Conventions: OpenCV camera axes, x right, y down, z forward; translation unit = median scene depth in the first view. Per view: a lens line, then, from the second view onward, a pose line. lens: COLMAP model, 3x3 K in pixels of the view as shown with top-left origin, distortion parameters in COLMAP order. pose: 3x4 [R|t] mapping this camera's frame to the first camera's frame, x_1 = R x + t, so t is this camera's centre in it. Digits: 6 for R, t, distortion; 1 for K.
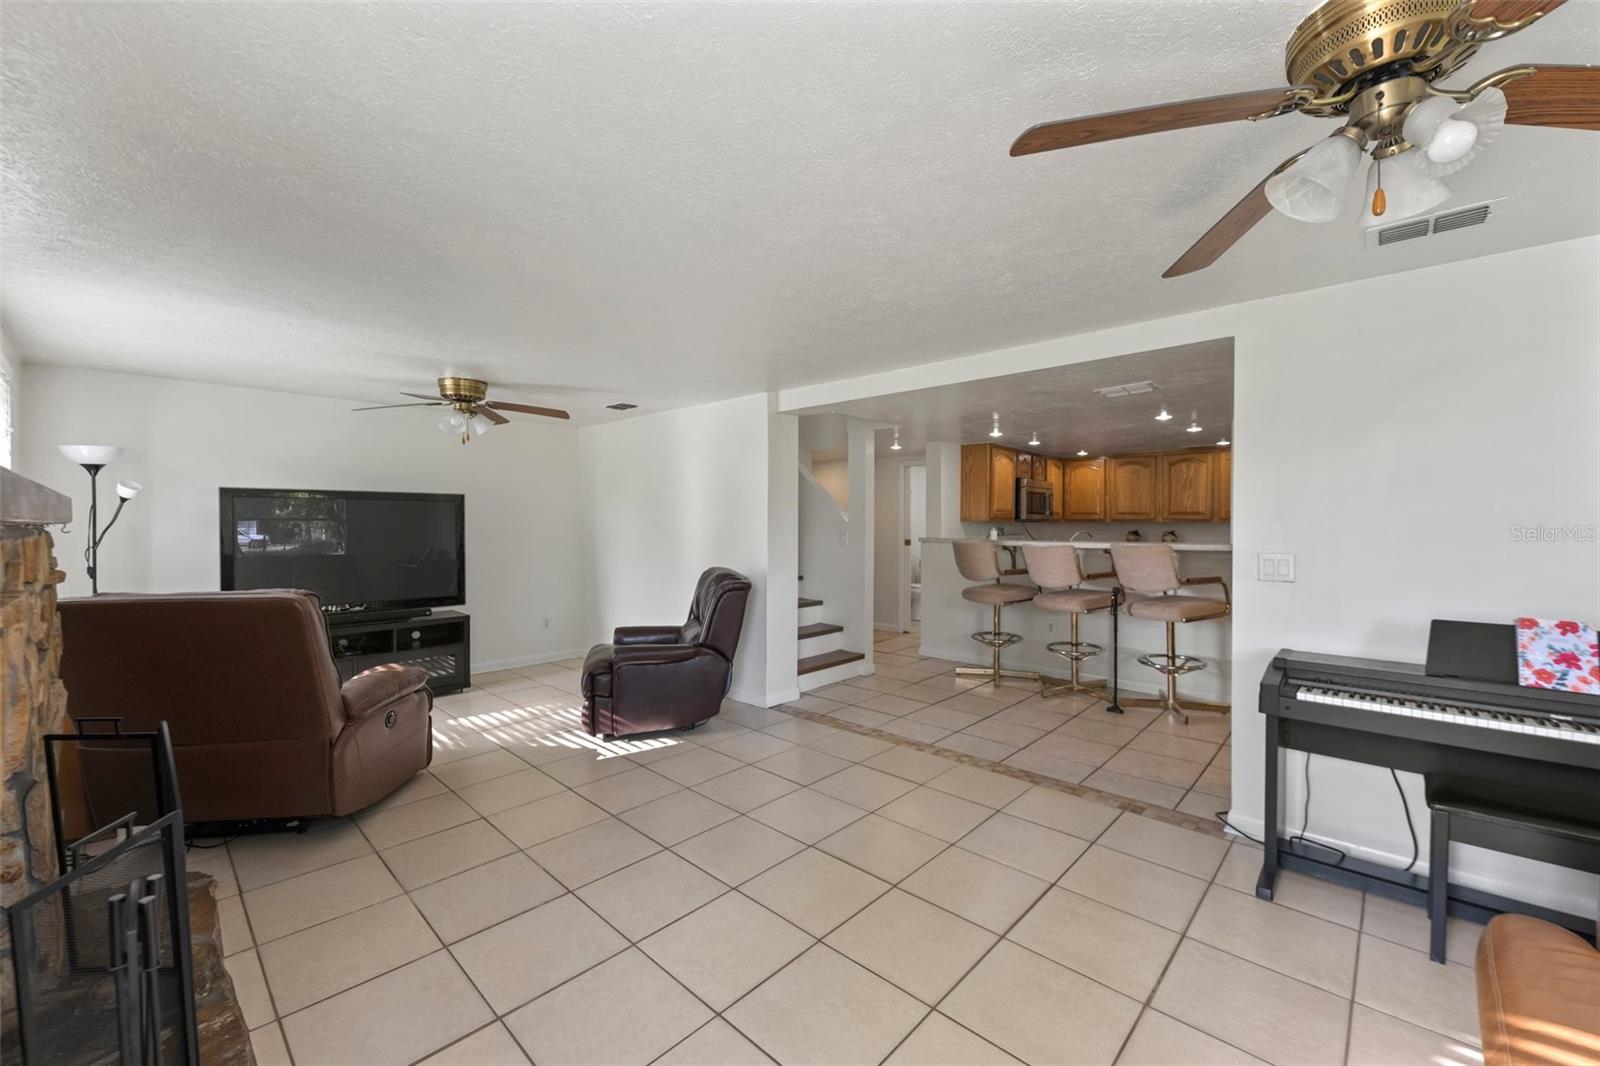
lens RADIAL K [[640.0, 0, 794.9], [0, 640.0, 531.0], [0, 0, 1]] dist [0.008769, -0.006689]
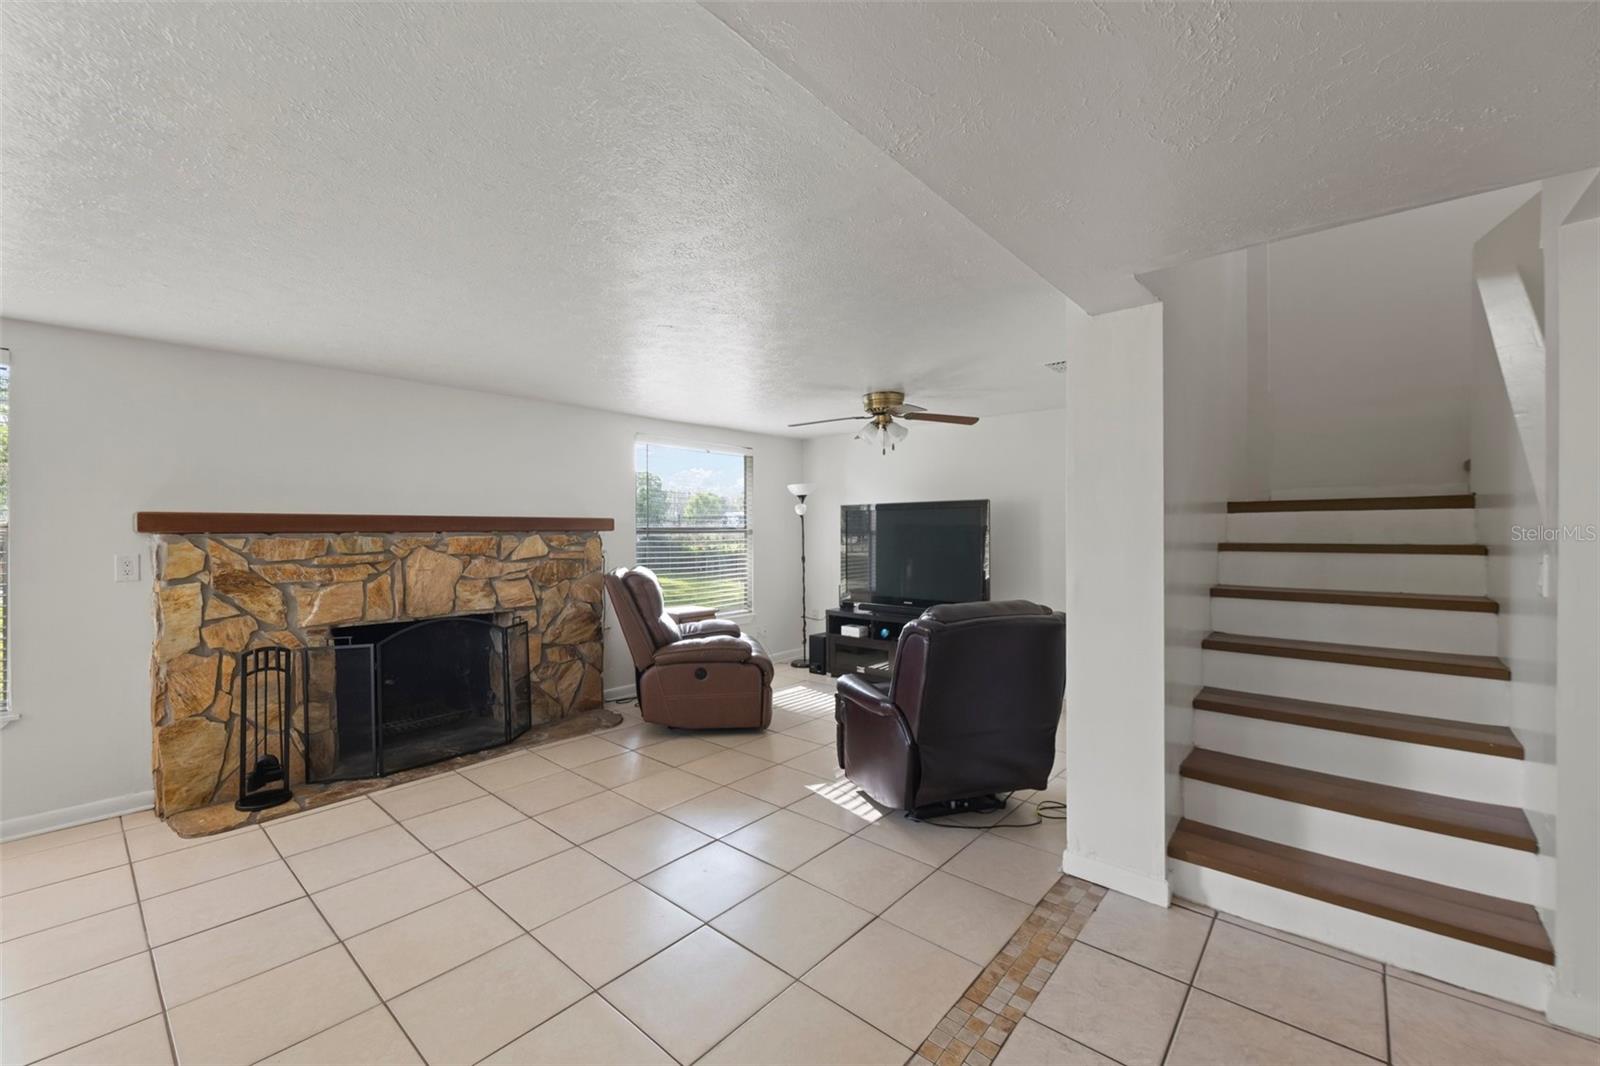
lens RADIAL K [[640.0, 0, 799.7], [0, 640.0, 532.2], [0, 0, 1]] dist [0.008769, -0.006689]
pose [[0.045555, 0.003011, -0.998957, 0.476155], [-0.009669, 0.999950, 0.002573, -0.008536], [0.998915, 0.009542, 0.045582, 0.739001]]
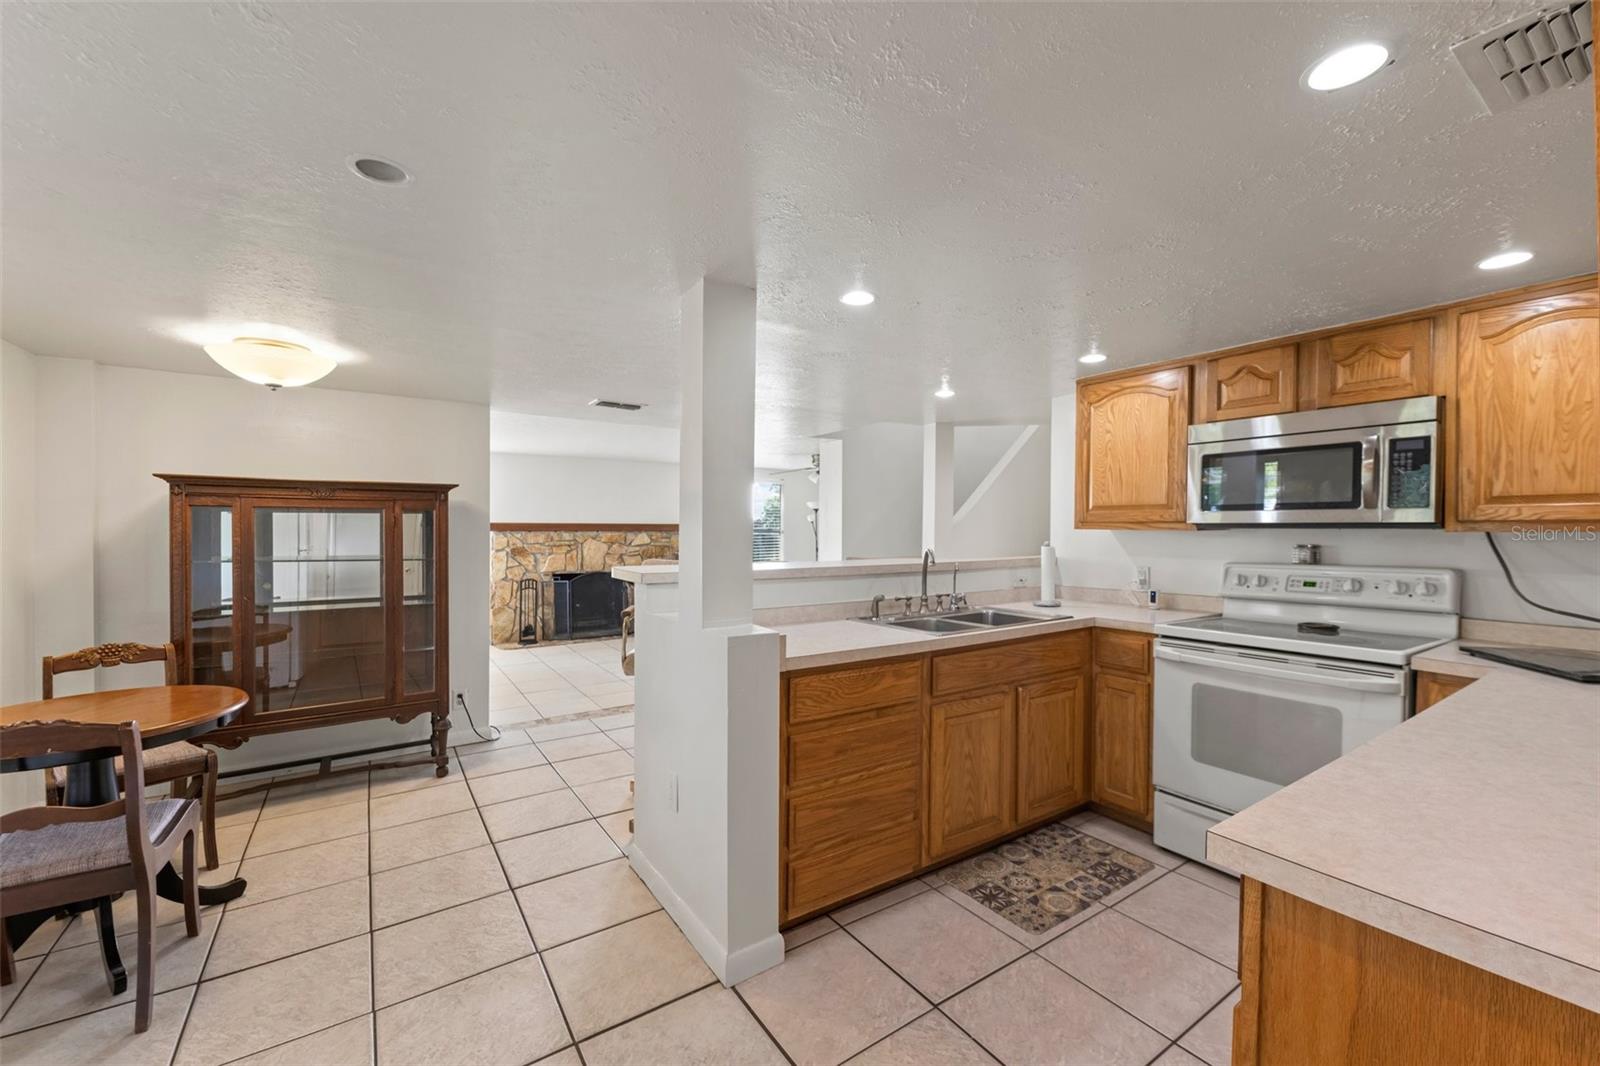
lens RADIAL K [[640.0, 0, 799.9], [0, 640.0, 537.0], [0, 0, 1]] dist [0.008769, -0.006689]
pose [[-0.223299, 0.008634, -0.974712, 1.188001], [-0.015392, 0.999805, 0.012383, -0.015951], [0.974628, 0.017768, -0.223123, 1.228348]]
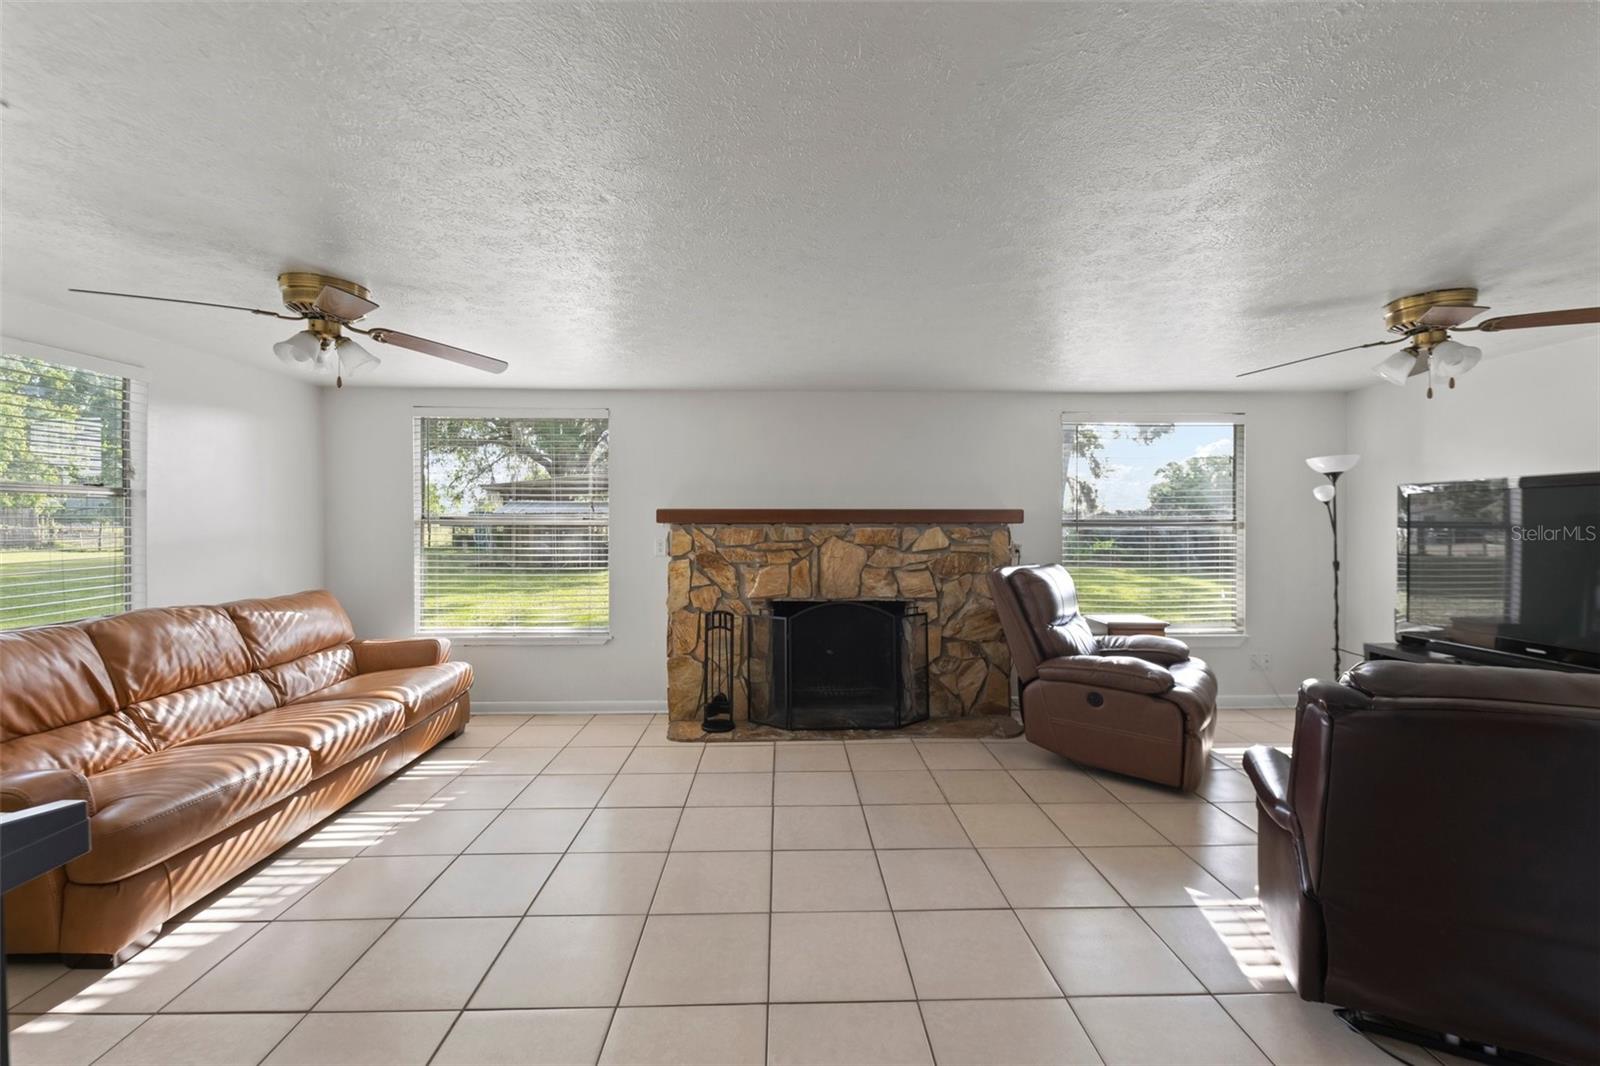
lens RADIAL K [[640.0, 0, 800.0], [0, 640.0, 527.1], [0, 0, 1]] dist [0.008769, -0.006689]
pose [[-0.701951, 0.004231, -0.712213, 0.330967], [-0.009630, 0.999835, 0.015432, -0.011031], [0.712160, 0.017691, -0.701794, 0.909866]]
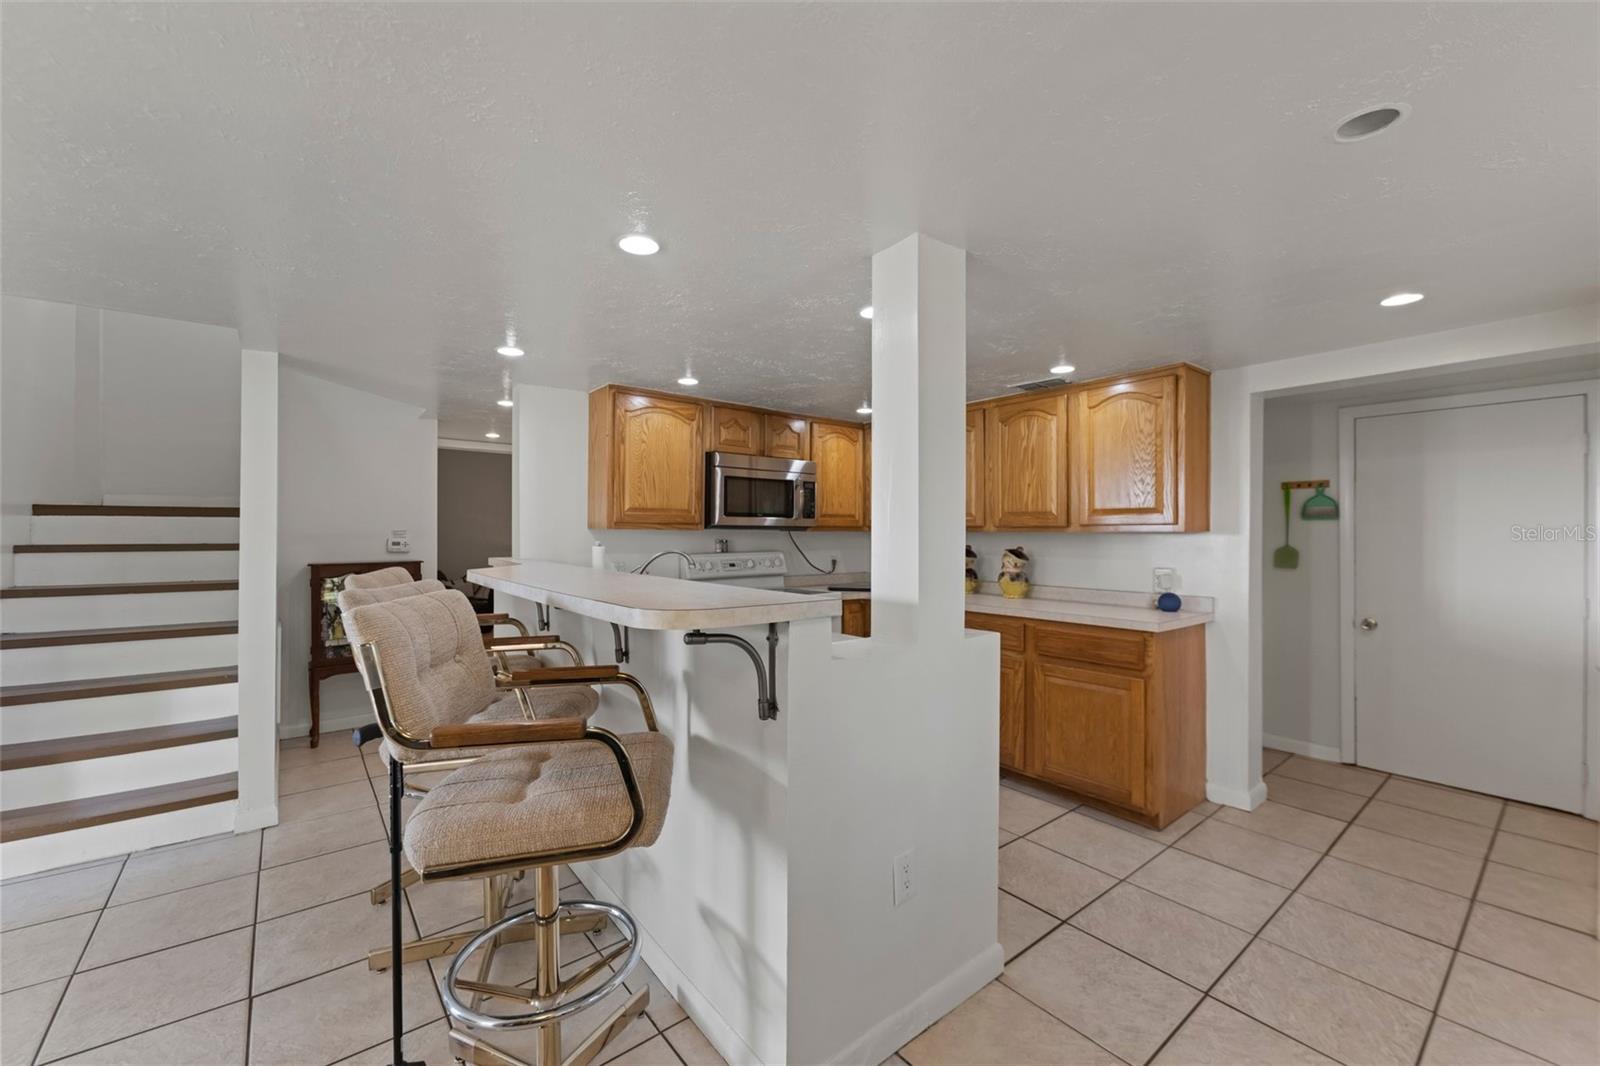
lens RADIAL K [[640.0, 0, 797.8], [0, 640.0, 534.9], [0, 0, 1]] dist [0.008769, -0.006689]
pose [[0.989090, -0.000262, -0.147312, 0.740597], [-0.001567, 0.999923, -0.012299, -0.004548], [0.147304, 0.012395, 0.989014, 0.668184]]
